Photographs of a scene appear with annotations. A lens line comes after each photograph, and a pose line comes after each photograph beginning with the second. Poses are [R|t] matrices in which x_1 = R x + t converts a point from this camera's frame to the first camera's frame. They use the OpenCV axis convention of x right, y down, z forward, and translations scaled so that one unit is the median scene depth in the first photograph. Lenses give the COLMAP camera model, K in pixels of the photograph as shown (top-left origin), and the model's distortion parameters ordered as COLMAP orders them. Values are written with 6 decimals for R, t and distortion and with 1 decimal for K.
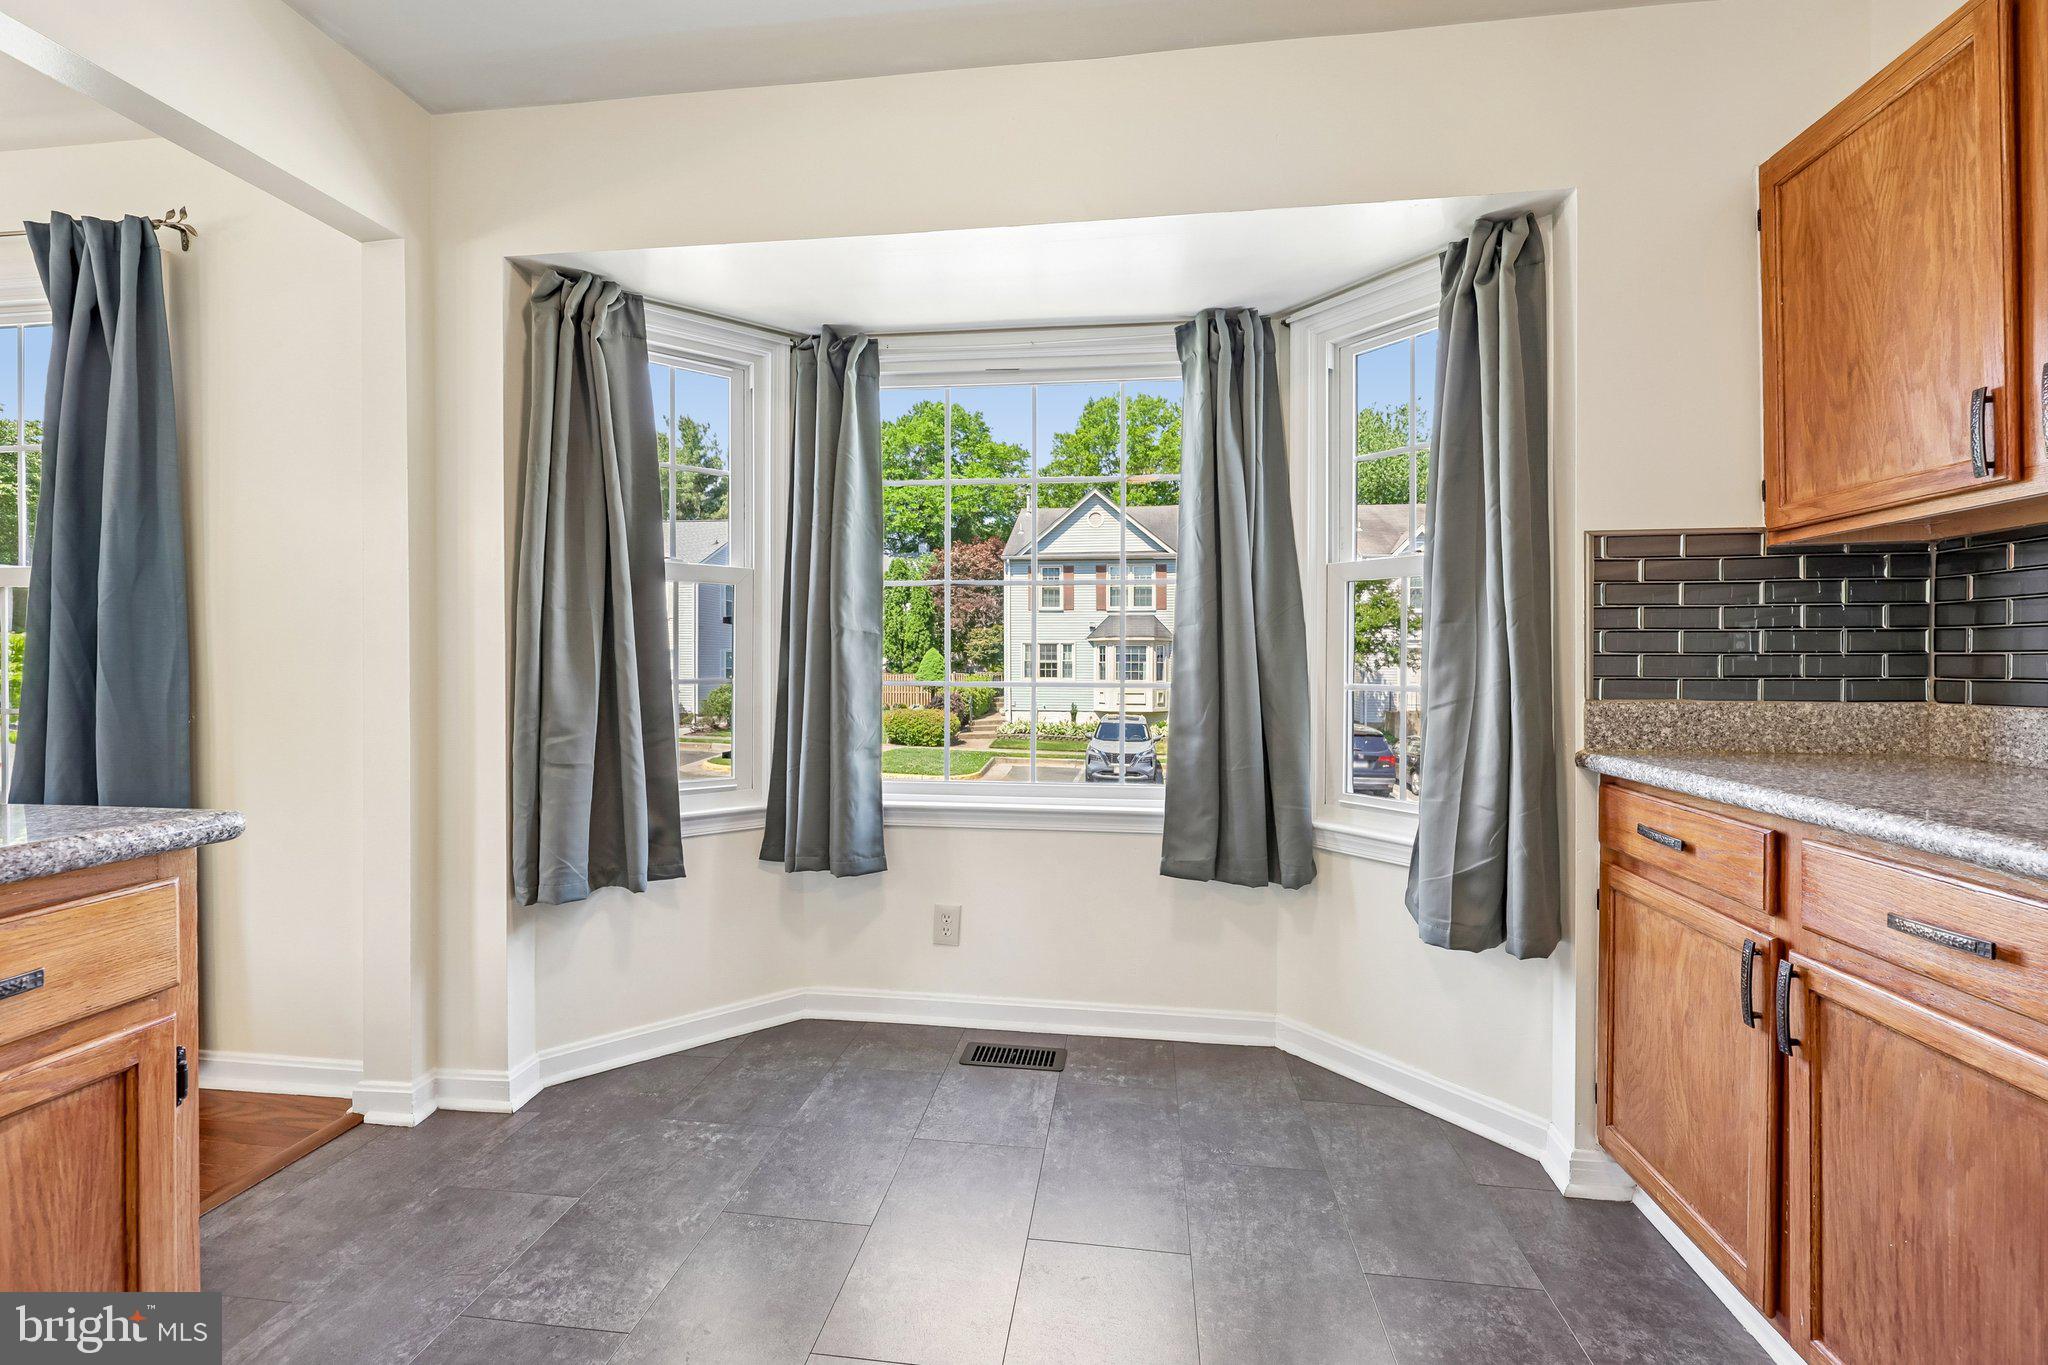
lens RADIAL K [[844.4, 0, 1023.1], [0, 844.4, 670.6], [0, 0, 1]] dist [-0.003407, 0.000565]
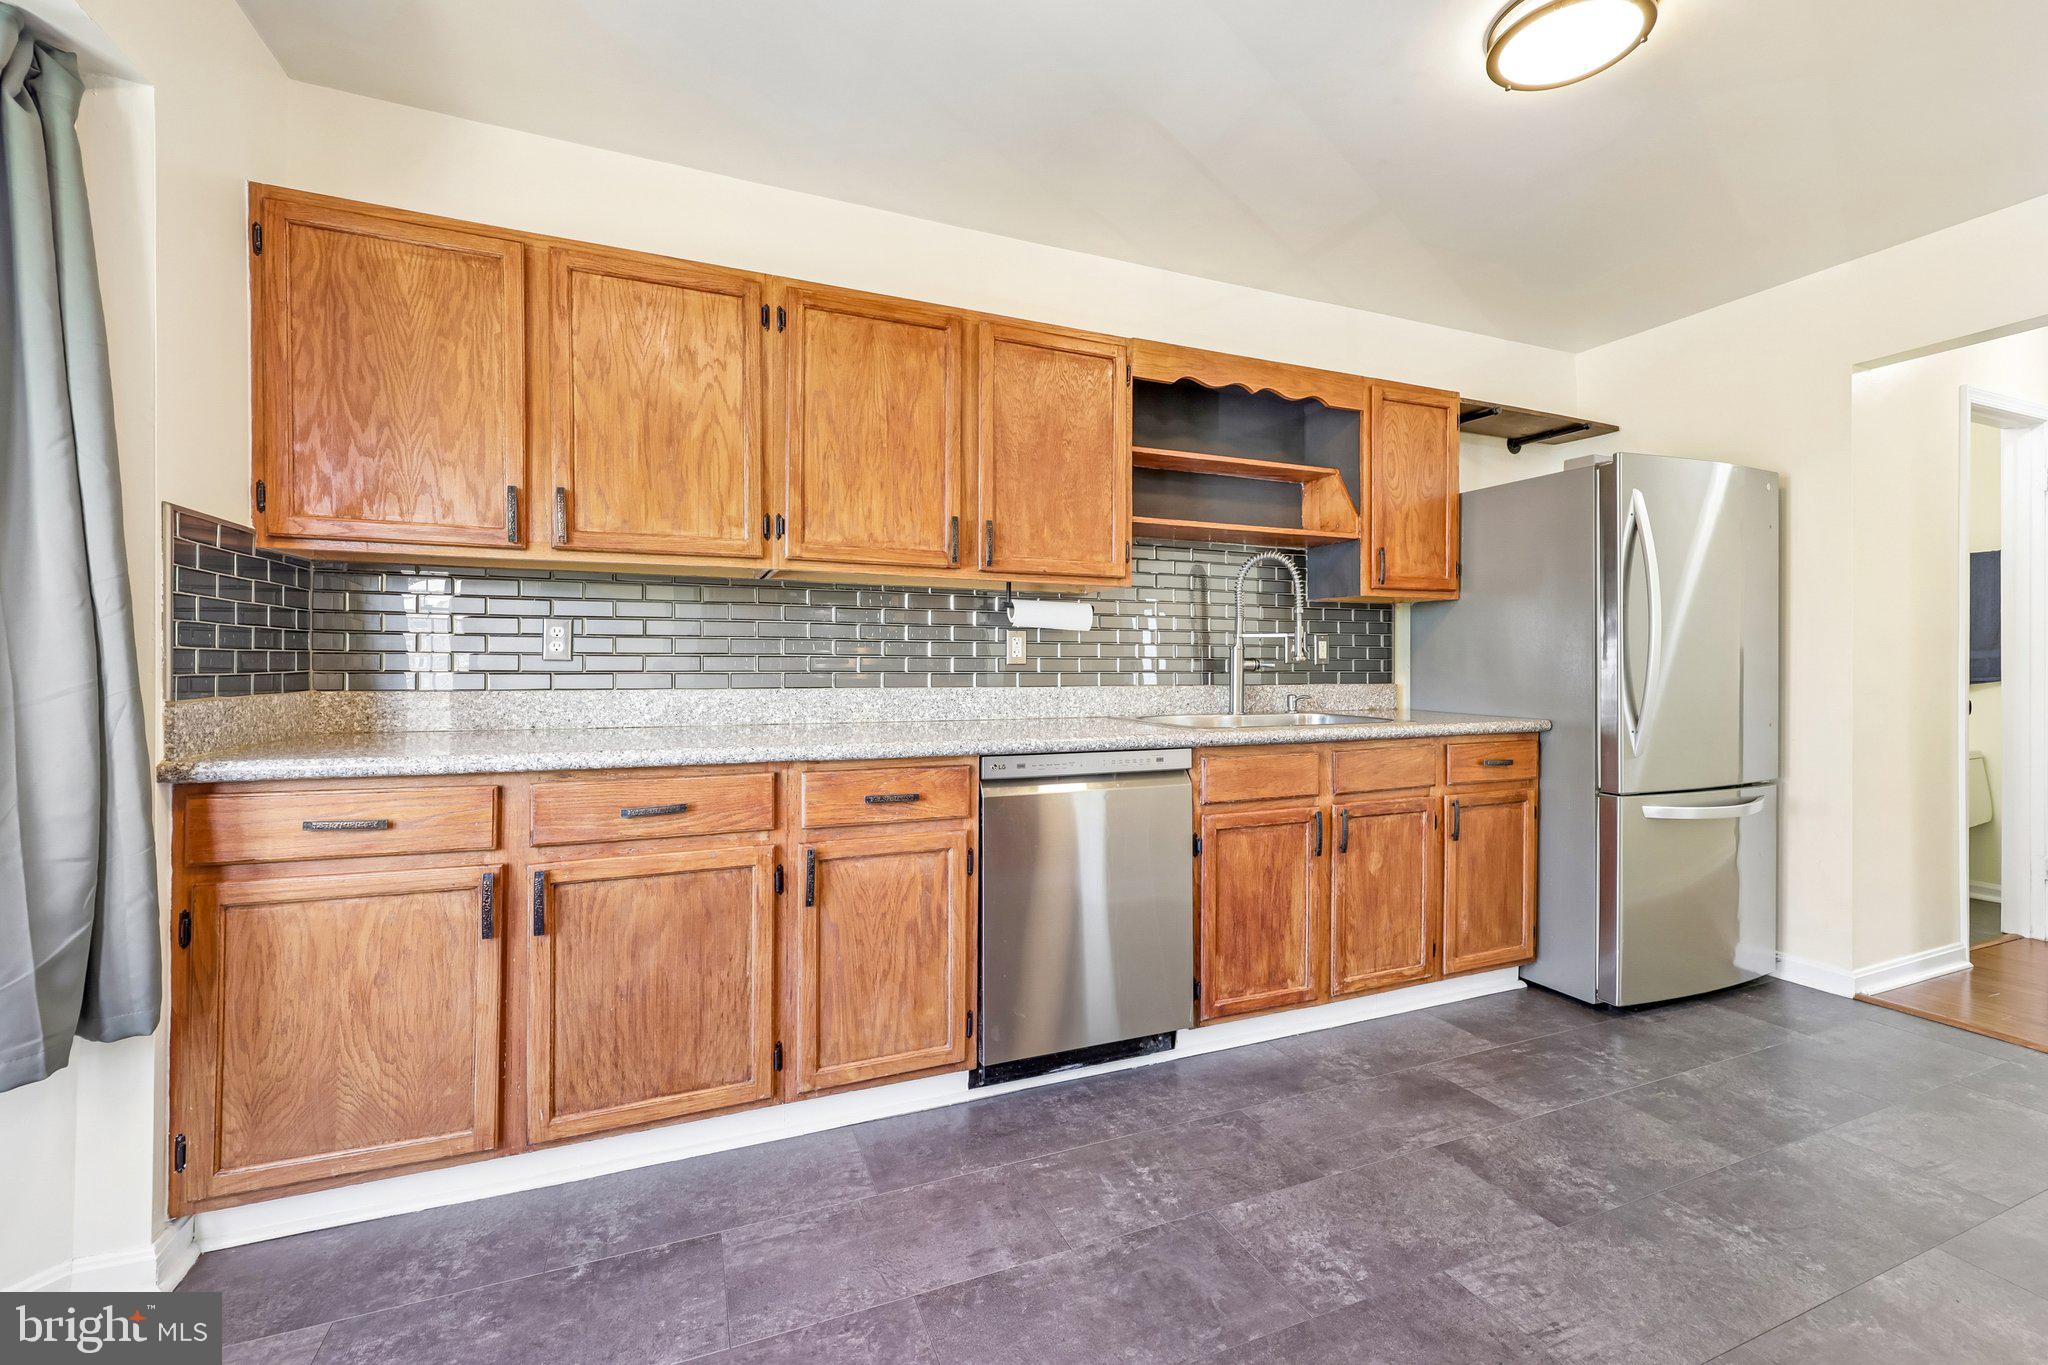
lens RADIAL K [[844.4, 0, 1016.6], [0, 844.4, 666.8], [0, 0, 1]] dist [-0.003407, 0.000565]
pose [[-0.499091, -0.006128, 0.866528, -0.639503], [0.001742, 0.999966, 0.008075, -0.007735], [-0.866548, 0.005540, -0.499063, 0.887997]]
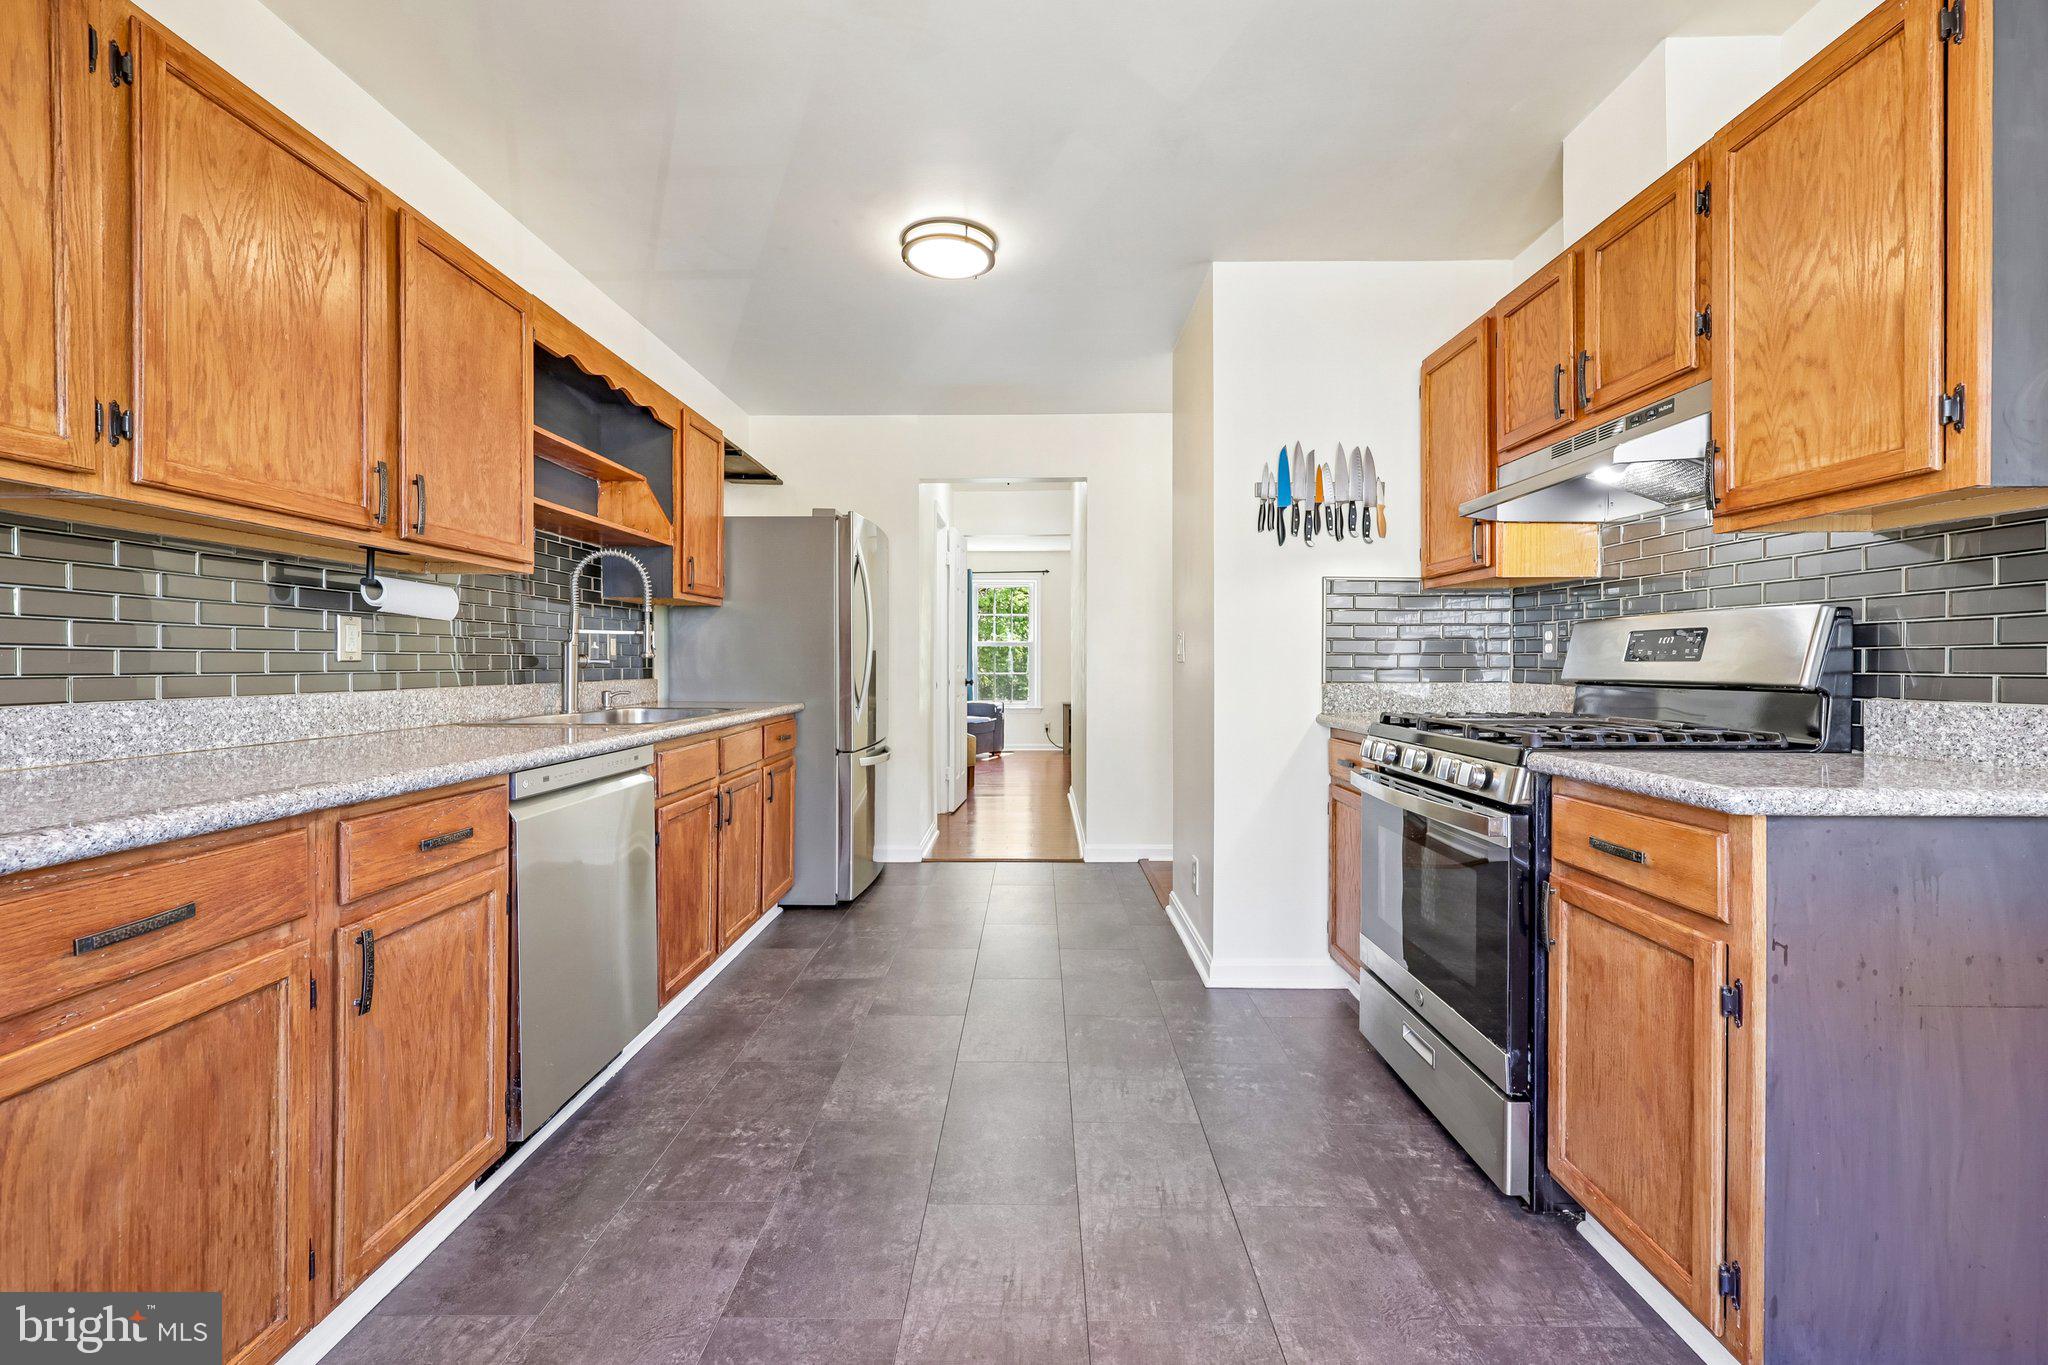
lens RADIAL K [[844.4, 0, 1024.2], [0, 844.4, 672.2], [0, 0, 1]] dist [-0.003407, 0.000565]
pose [[-0.993058, 0.000640, -0.117620, 0.109916], [-0.001572, 0.999824, 0.018714, -0.008299], [0.117612, 0.018769, -0.992882, 1.528985]]
